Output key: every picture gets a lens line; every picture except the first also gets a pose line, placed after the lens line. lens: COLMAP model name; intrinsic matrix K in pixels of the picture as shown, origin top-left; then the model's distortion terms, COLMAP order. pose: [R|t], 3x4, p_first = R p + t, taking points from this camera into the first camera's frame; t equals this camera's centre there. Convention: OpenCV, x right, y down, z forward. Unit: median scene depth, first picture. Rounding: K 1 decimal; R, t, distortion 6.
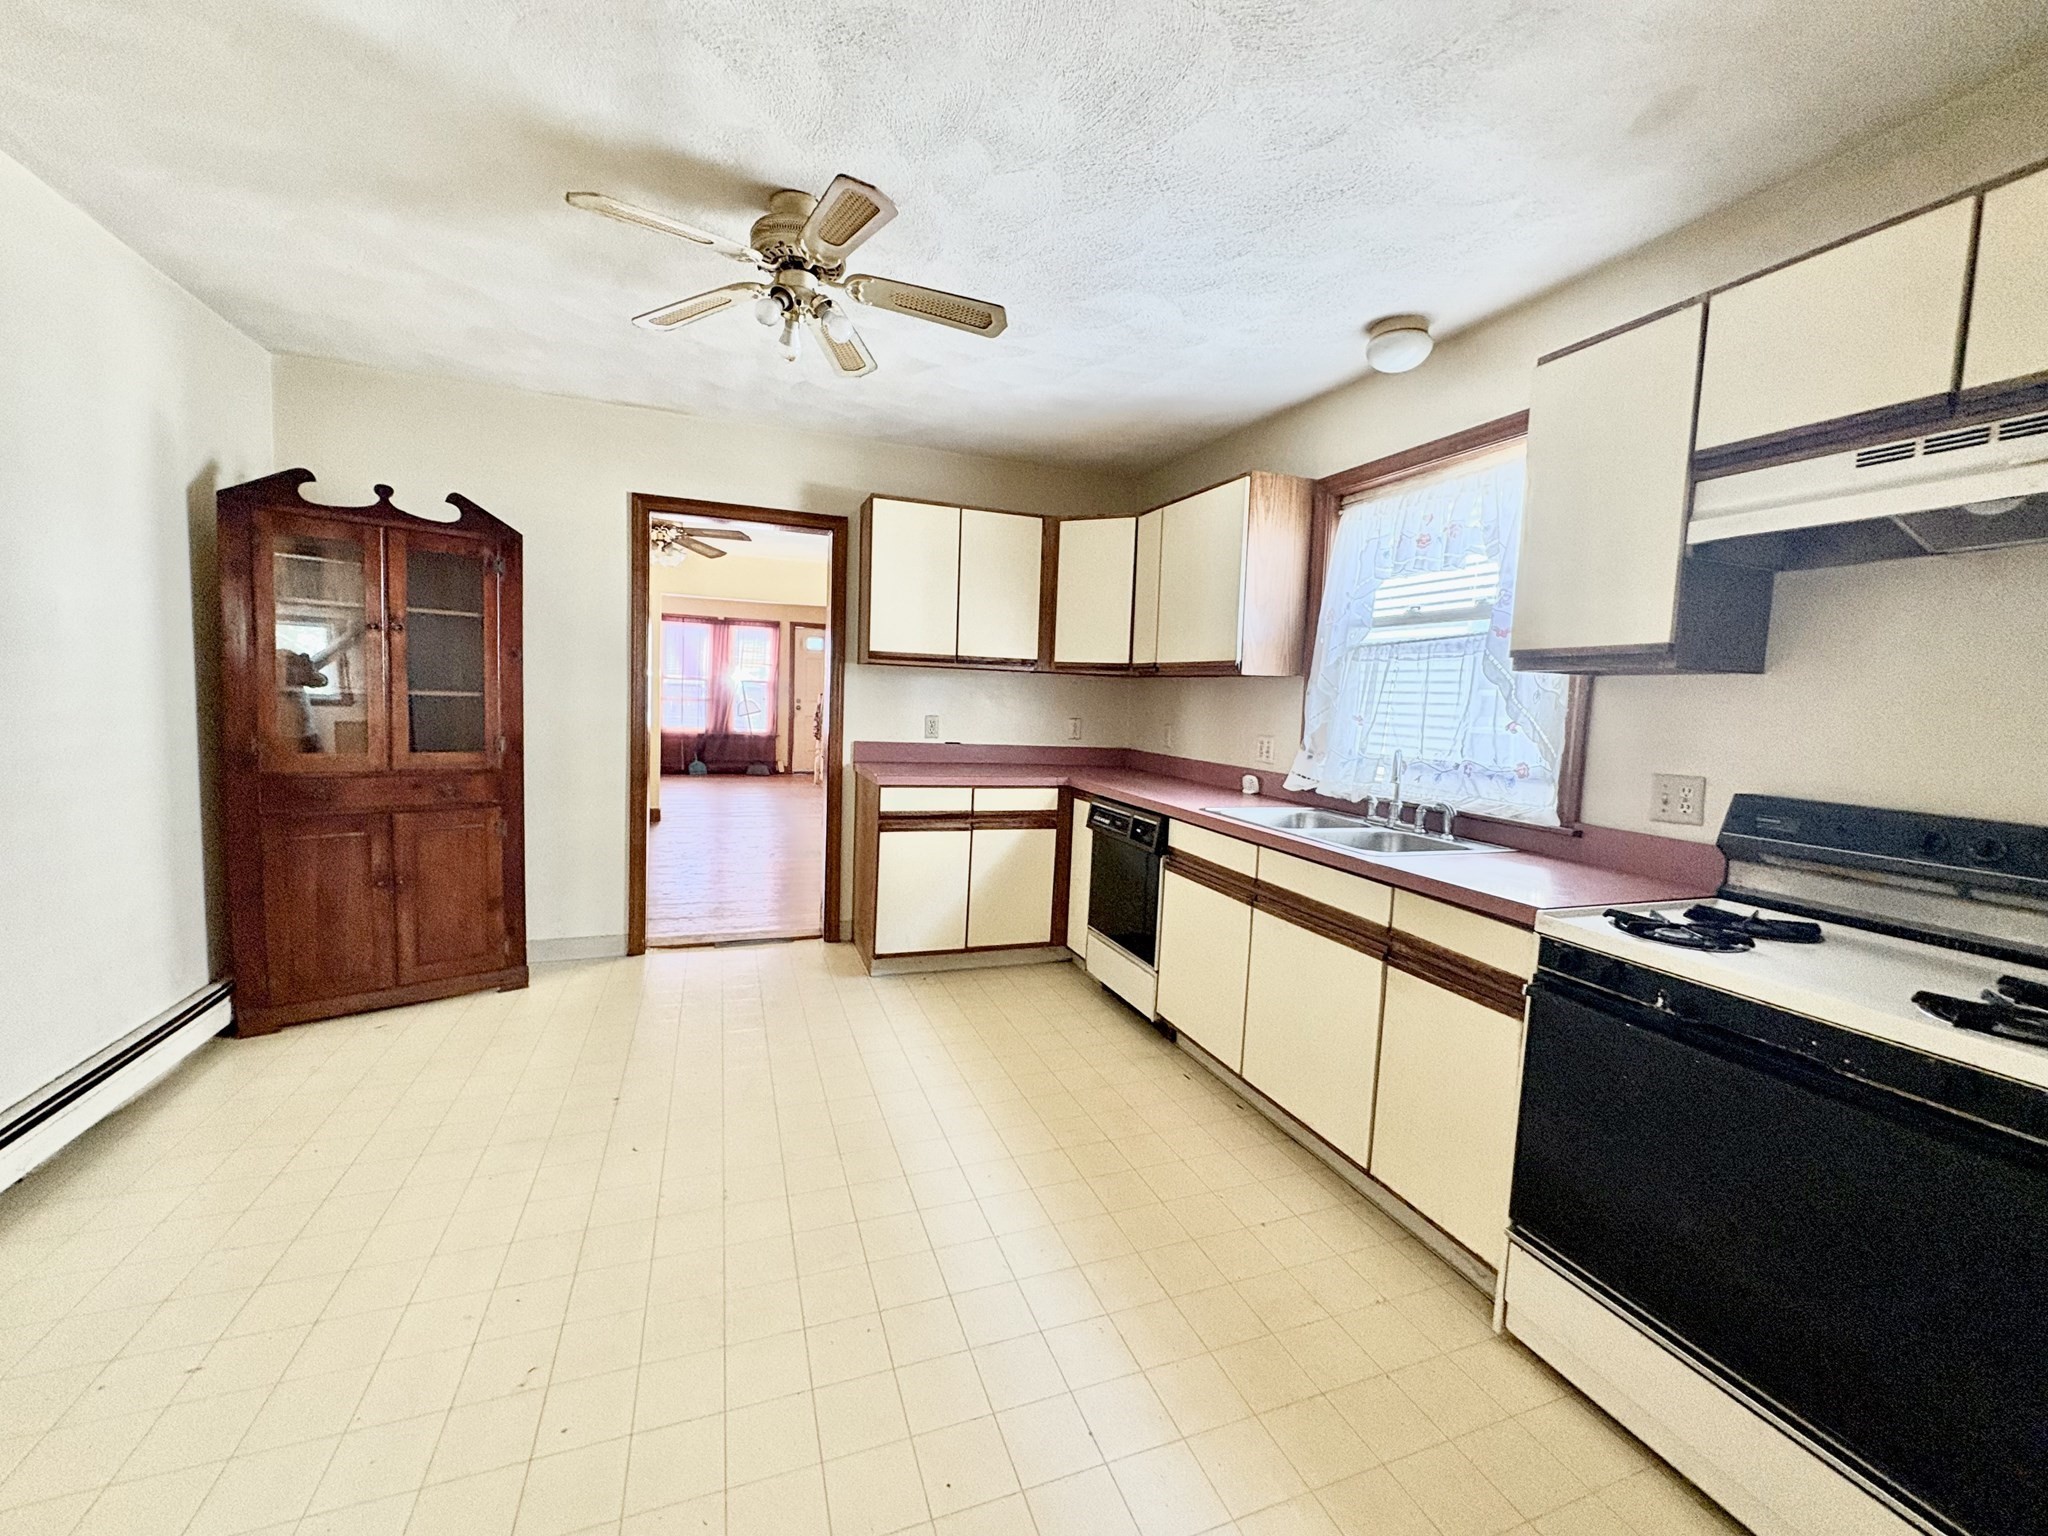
lens RADIAL K [[818.6, 0, 1023.6], [0, 818.6, 771.8], [0, 0, 1]] dist [-0.000493, -0.000081]
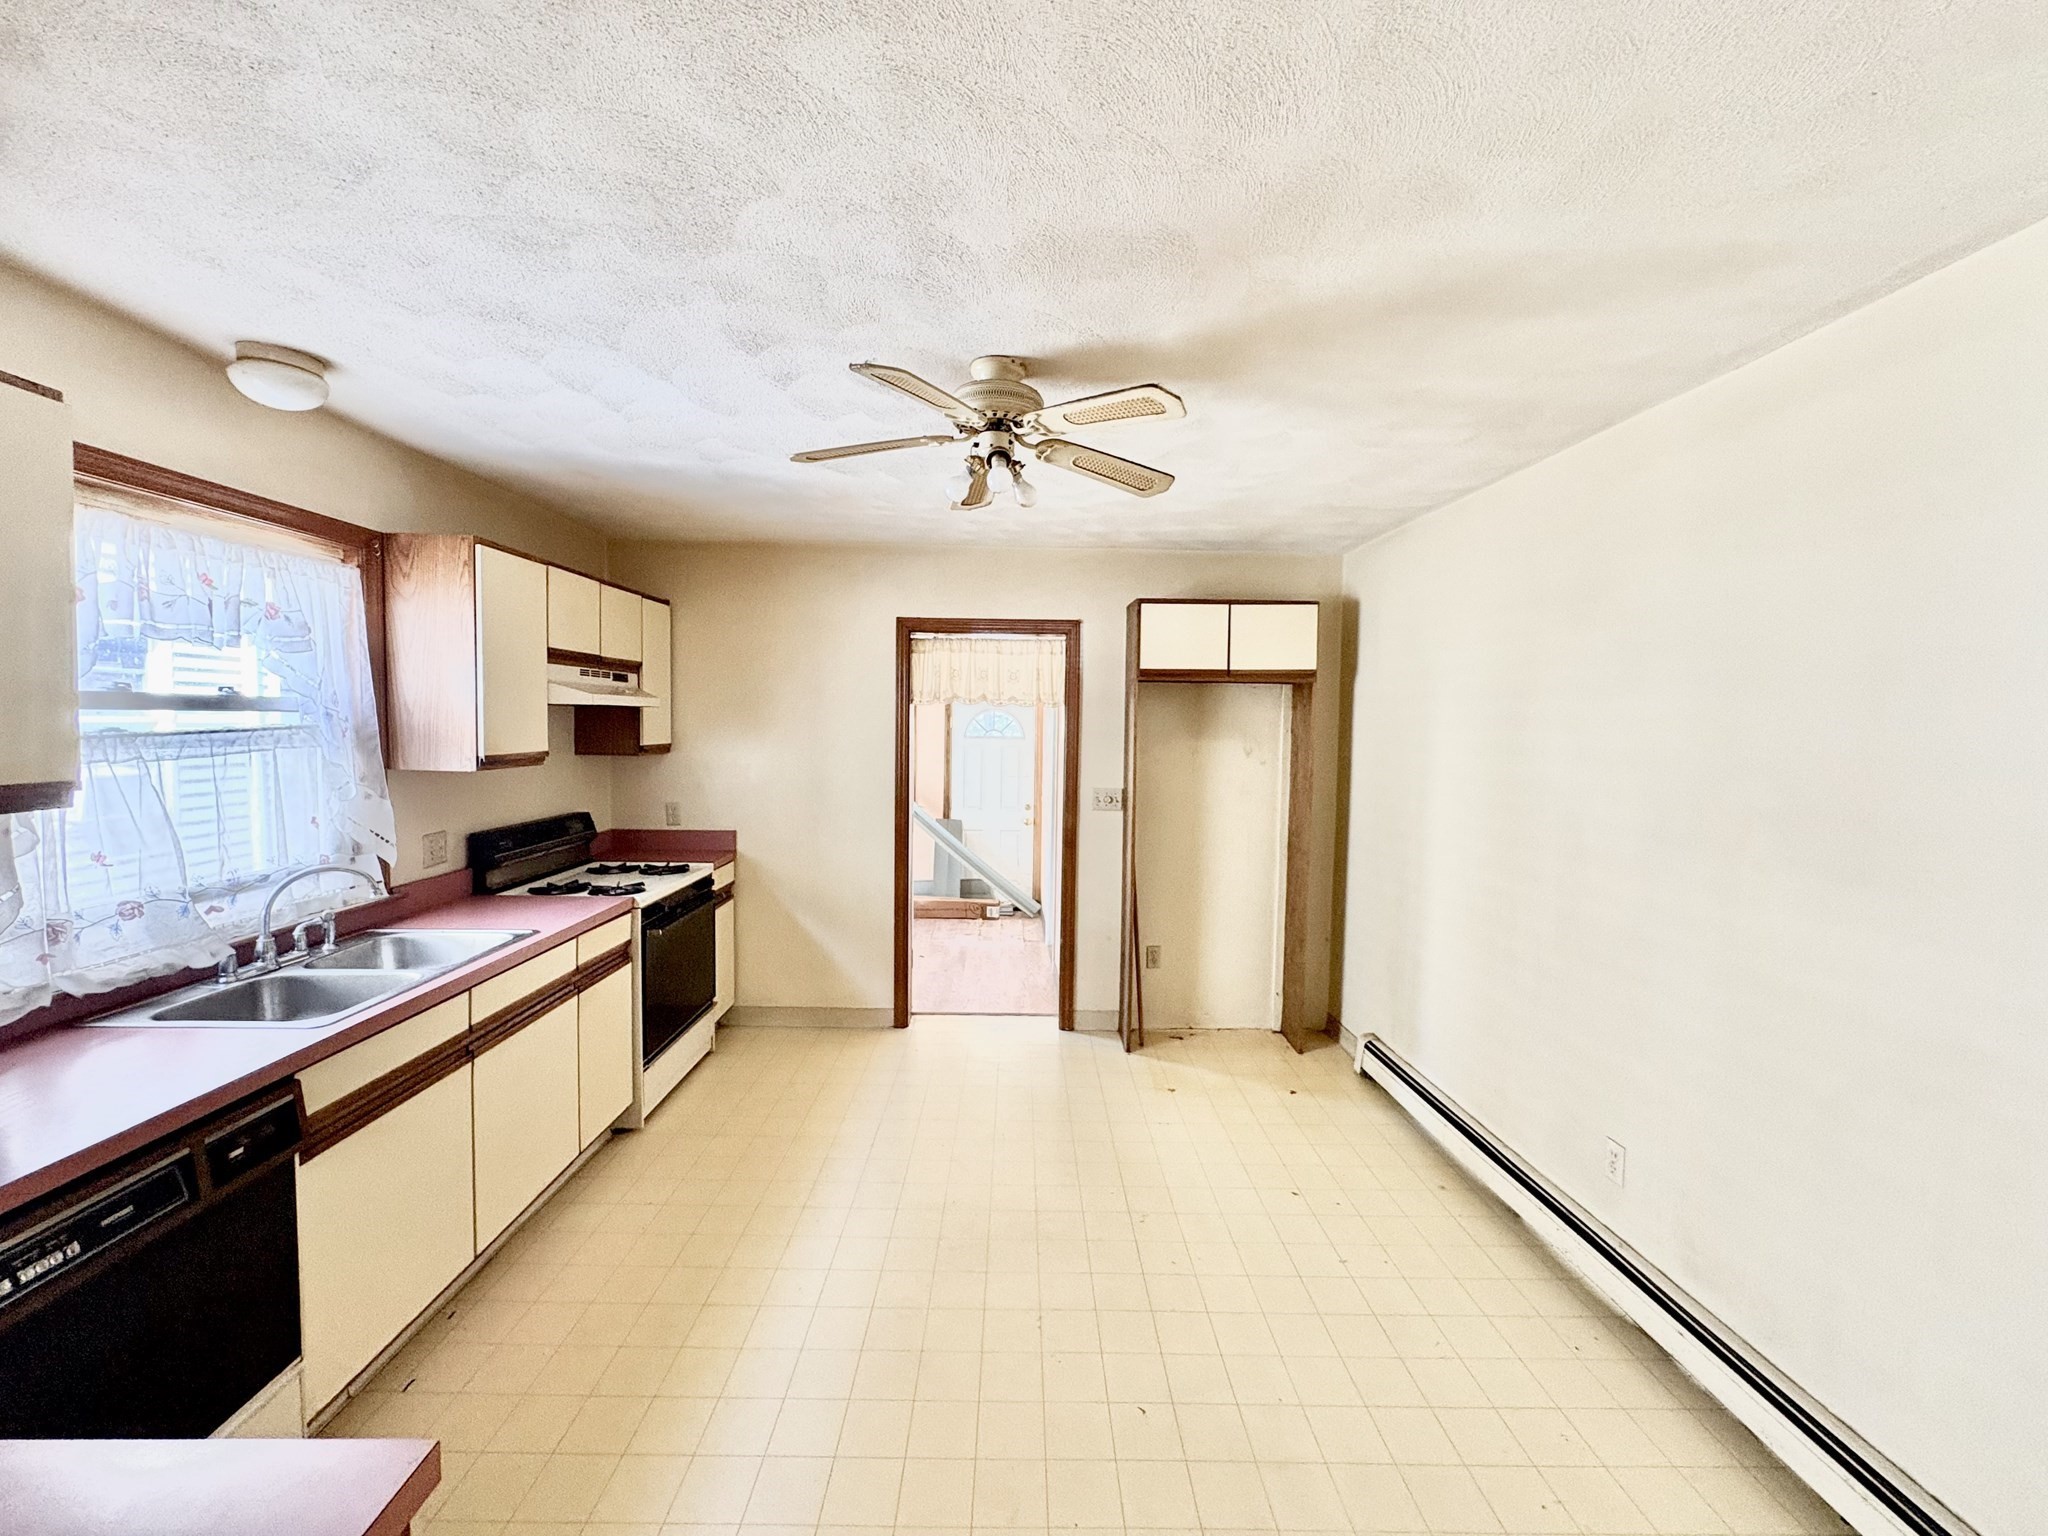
lens RADIAL K [[818.6, 0, 1011.4], [0, 818.6, 779.0], [0, 0, 1]] dist [-0.000493, -0.000081]
pose [[-0.937472, -0.079873, 0.338773, -0.510479], [-0.026182, 0.986739, 0.160191, -0.275024], [-0.347075, 0.141304, -0.927131, 1.550505]]
